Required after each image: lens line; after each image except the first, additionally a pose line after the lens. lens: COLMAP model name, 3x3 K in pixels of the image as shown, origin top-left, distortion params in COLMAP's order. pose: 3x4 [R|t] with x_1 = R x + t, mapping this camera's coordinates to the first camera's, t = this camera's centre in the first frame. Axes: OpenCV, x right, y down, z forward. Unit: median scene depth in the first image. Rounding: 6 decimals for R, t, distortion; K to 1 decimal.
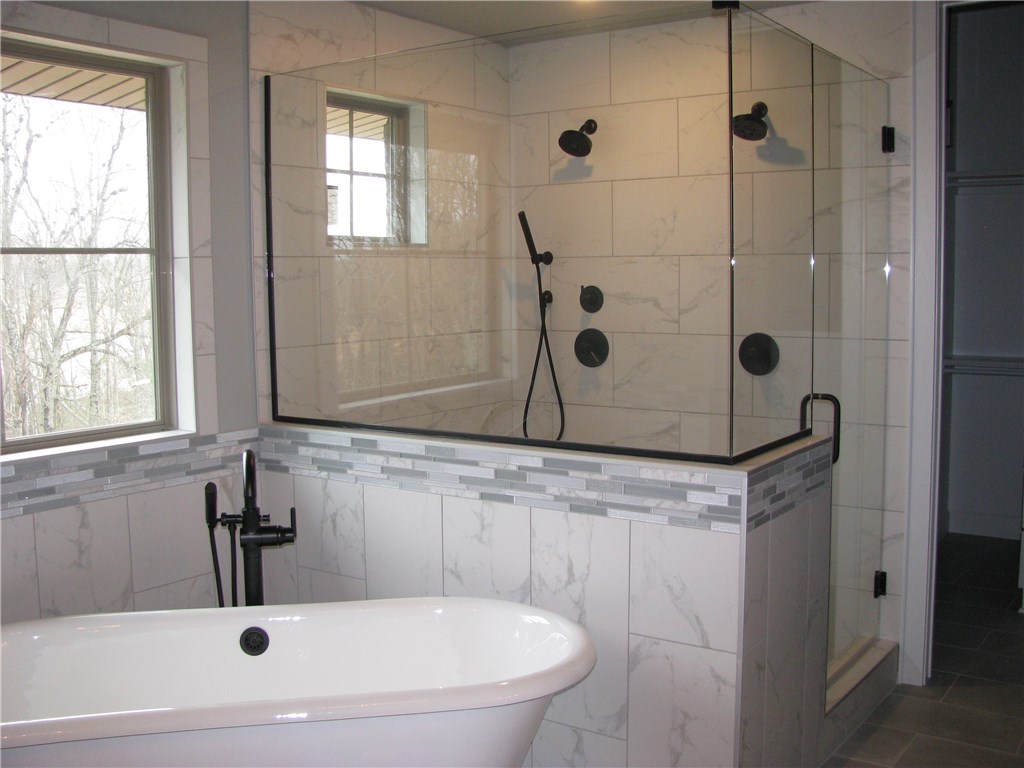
lens RADIAL K [[1087.4, 0, 513.9], [0, 1087.4, 377.7], [0, 0, 1]] dist [-0.216148, 0.262640]
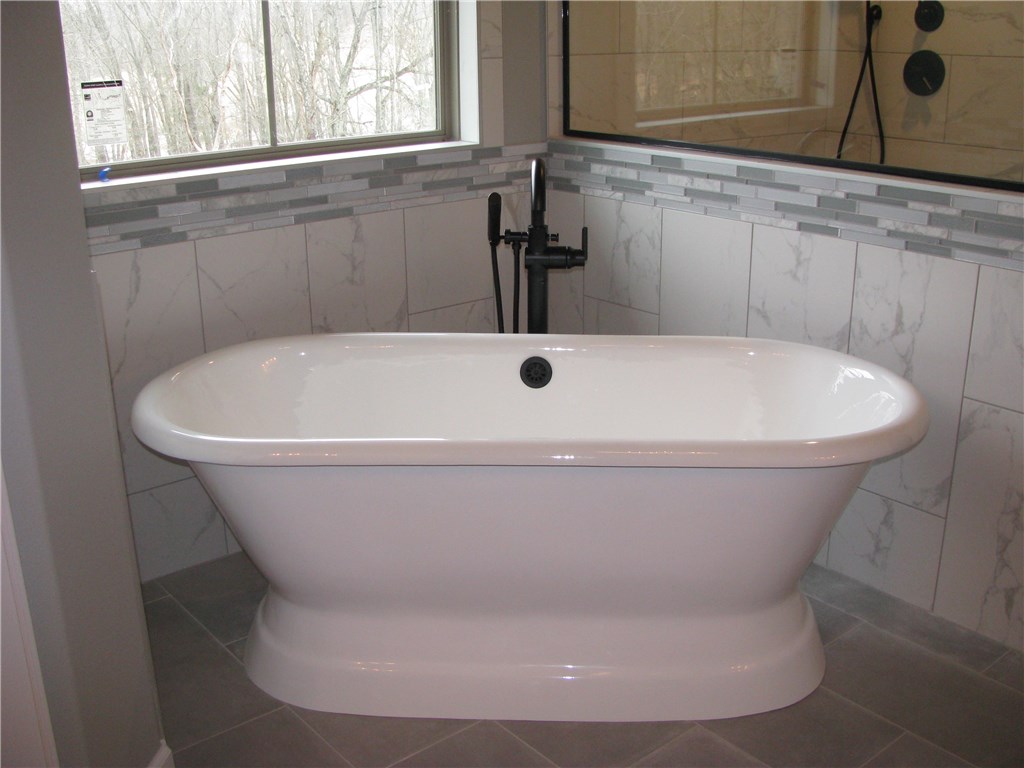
lens RADIAL K [[1087.4, 0, 513.9], [0, 1087.4, 377.7], [0, 0, 1]] dist [-0.216148, 0.262640]
pose [[0.966903, 0.082906, -0.241297, -0.034708], [-0.025078, 0.972036, 0.233489, 0.032963], [0.253907, -0.219710, 0.941944, 0.110298]]
